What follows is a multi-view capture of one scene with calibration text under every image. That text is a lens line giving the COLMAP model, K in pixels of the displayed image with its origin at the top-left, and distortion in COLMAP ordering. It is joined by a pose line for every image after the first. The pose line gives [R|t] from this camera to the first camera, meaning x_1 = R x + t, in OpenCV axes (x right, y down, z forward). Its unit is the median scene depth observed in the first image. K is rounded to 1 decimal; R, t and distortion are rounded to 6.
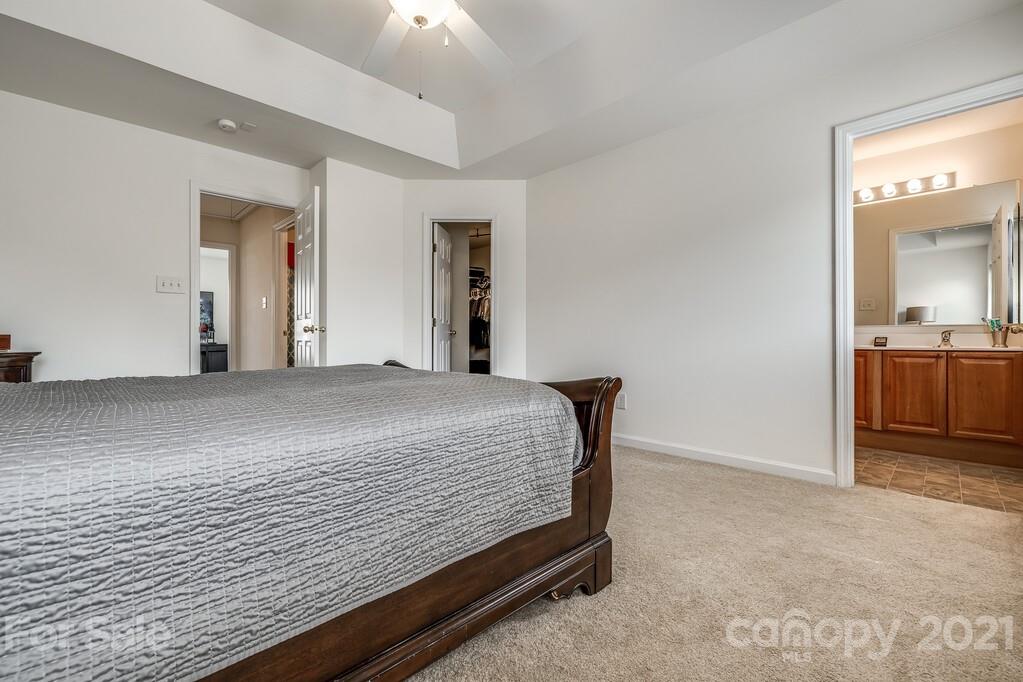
lens RADIAL K [[440.9, 0, 511.5], [0, 440.9, 341.0], [0, 0, 1]] dist [0.000954, 0.000342]
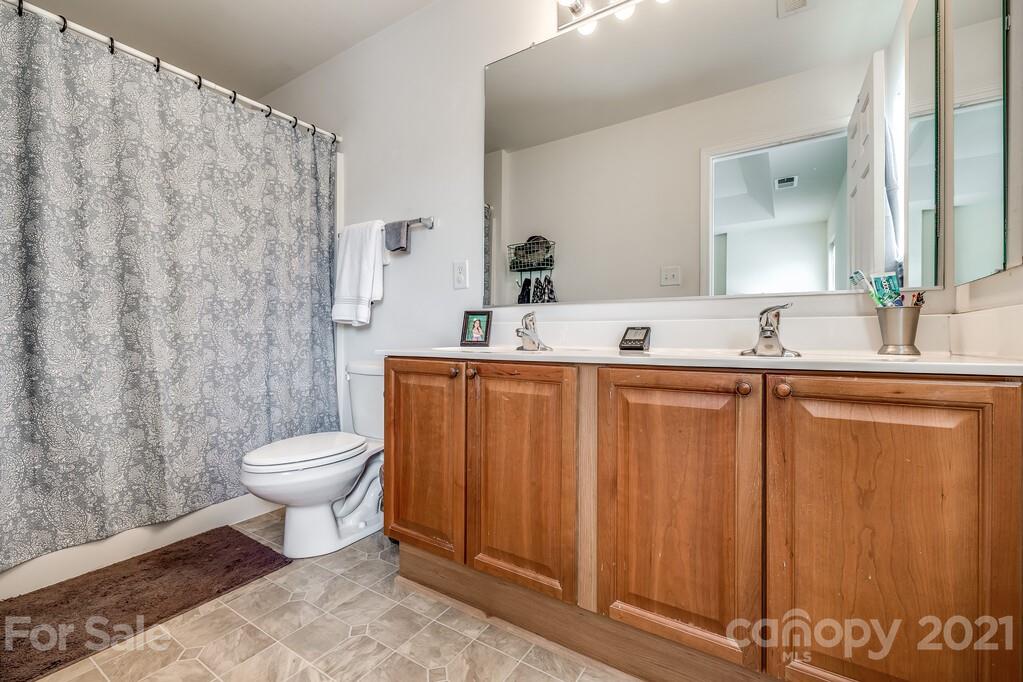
lens RADIAL K [[440.9, 0, 511.5], [0, 440.9, 341.0], [0, 0, 1]] dist [0.000954, 0.000342]
pose [[0.976407, -0.001543, 0.215931, 0.737791], [0.000210, 0.999981, 0.006198, 0.001766], [-0.215937, -0.006006, 0.976389, 0.729820]]
